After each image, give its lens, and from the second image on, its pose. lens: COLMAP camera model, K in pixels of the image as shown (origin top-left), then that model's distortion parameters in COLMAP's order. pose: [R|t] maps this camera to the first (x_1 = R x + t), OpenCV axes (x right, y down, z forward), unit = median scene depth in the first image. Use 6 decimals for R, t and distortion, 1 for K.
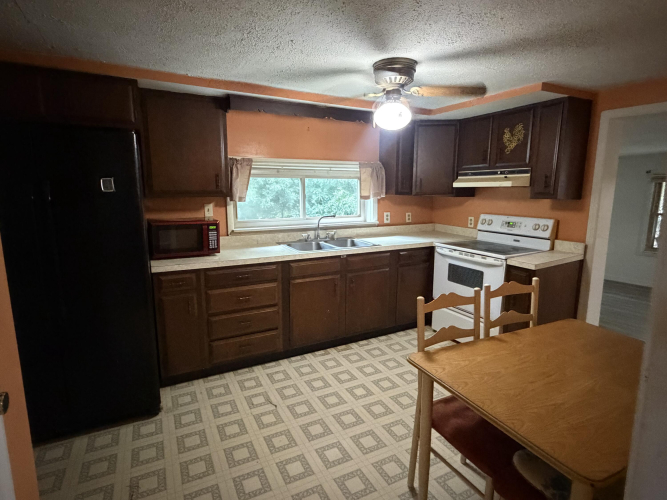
lens RADIAL K [[351.7, 0, 333.5], [0, 351.7, 250.0], [0, 0, 1]] dist [-0.000465, -0.000107]
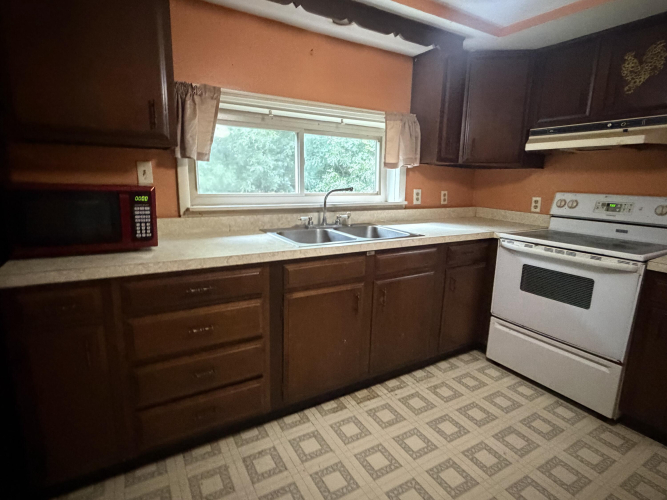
lens RADIAL K [[351.7, 0, 333.5], [0, 351.7, 250.0], [0, 0, 1]] dist [-0.000465, -0.000107]
pose [[0.998551, 0.009654, 0.052943, -0.066939], [-0.011170, 0.999534, 0.028418, -0.003807], [-0.052644, -0.028968, 0.998193, 0.378105]]
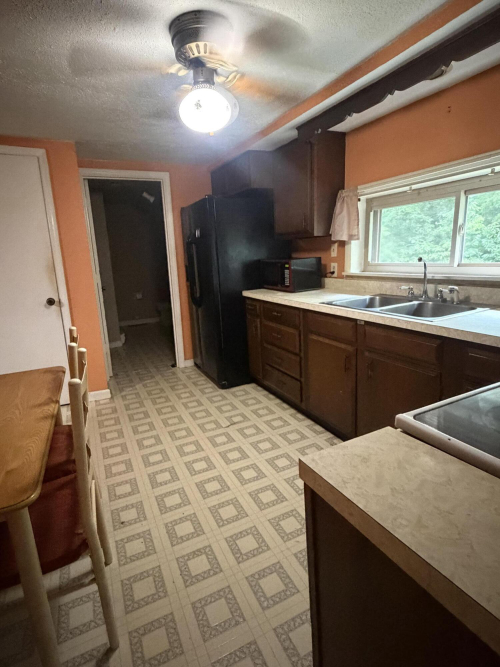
lens RADIAL K [[351.7, 0, 250.0], [0, 351.7, 333.5], [0, 0, 1]] dist [-0.000465, -0.000107]
pose [[-0.022648, 0.222379, -0.974697, 0.646478], [-0.122911, 0.966932, 0.223464, -0.078356], [0.992159, 0.124861, 0.005434, 0.772945]]
